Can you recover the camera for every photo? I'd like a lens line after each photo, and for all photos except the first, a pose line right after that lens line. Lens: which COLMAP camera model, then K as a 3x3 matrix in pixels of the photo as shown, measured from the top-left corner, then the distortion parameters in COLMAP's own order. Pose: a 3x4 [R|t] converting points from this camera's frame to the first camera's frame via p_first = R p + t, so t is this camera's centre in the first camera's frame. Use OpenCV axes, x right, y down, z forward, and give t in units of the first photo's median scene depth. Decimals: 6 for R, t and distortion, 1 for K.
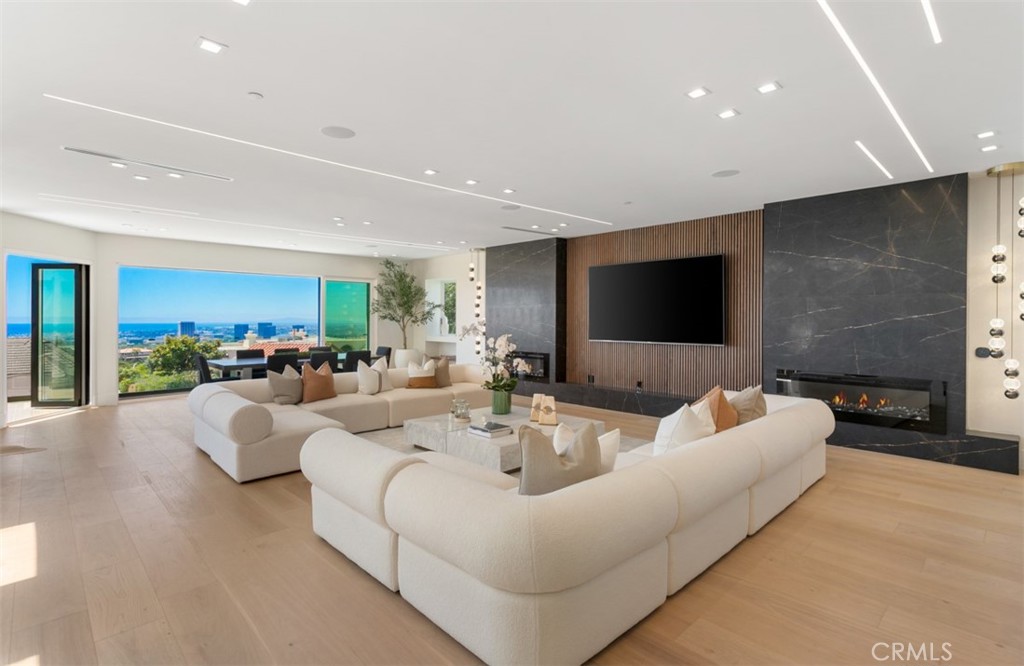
lens RADIAL K [[501.4, 0, 507.4], [0, 501.4, 320.2], [0, 0, 1]] dist [-0.004526, -0.000877]
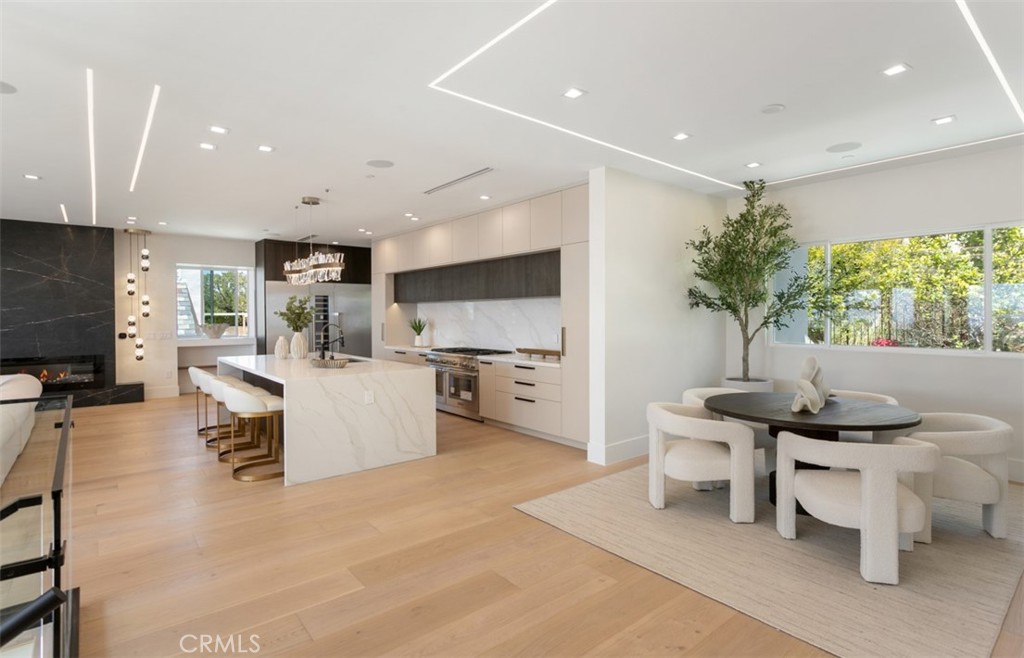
lens RADIAL K [[491.8, 0, 511.3], [0, 491.8, 323.2], [0, 0, 1]] dist [0.008838, 0.000621]
pose [[0.061713, -0.020307, 0.997887, -0.378366], [0.006710, 0.999779, 0.019931, -0.001478], [-0.998071, 0.005466, 0.061836, -0.247559]]
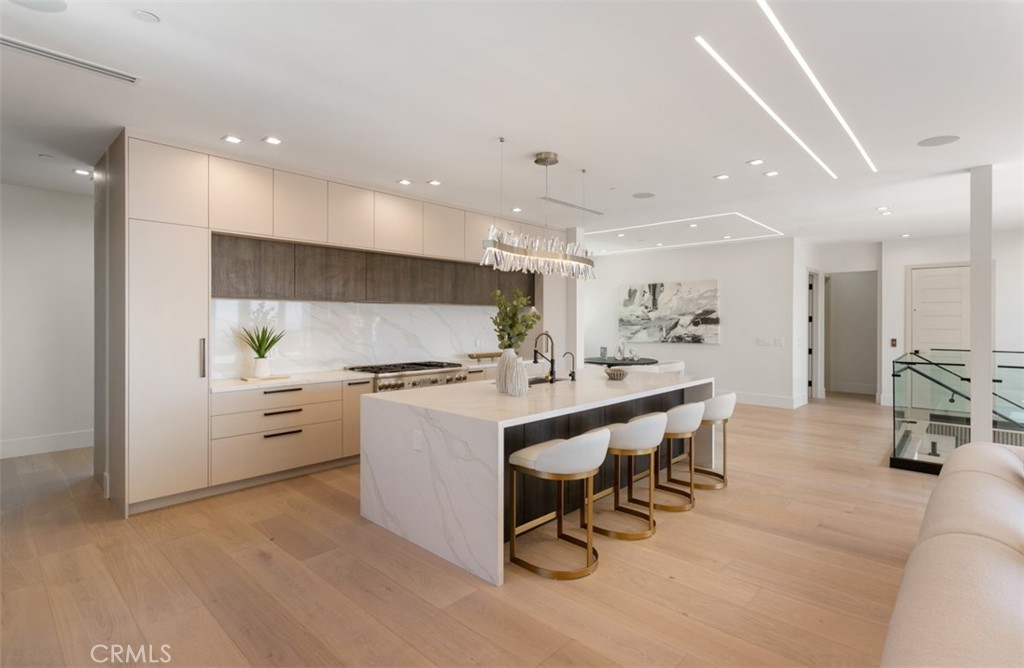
lens RADIAL K [[501.4, 0, 507.4], [0, 501.4, 321.2], [0, 0, 1]] dist [-0.004526, -0.000877]
pose [[-0.998710, -0.003185, -0.050685, 0.422710], [-0.003470, 0.999979, 0.005545, -0.004186], [0.050666, 0.005714, -0.998699, 0.640818]]
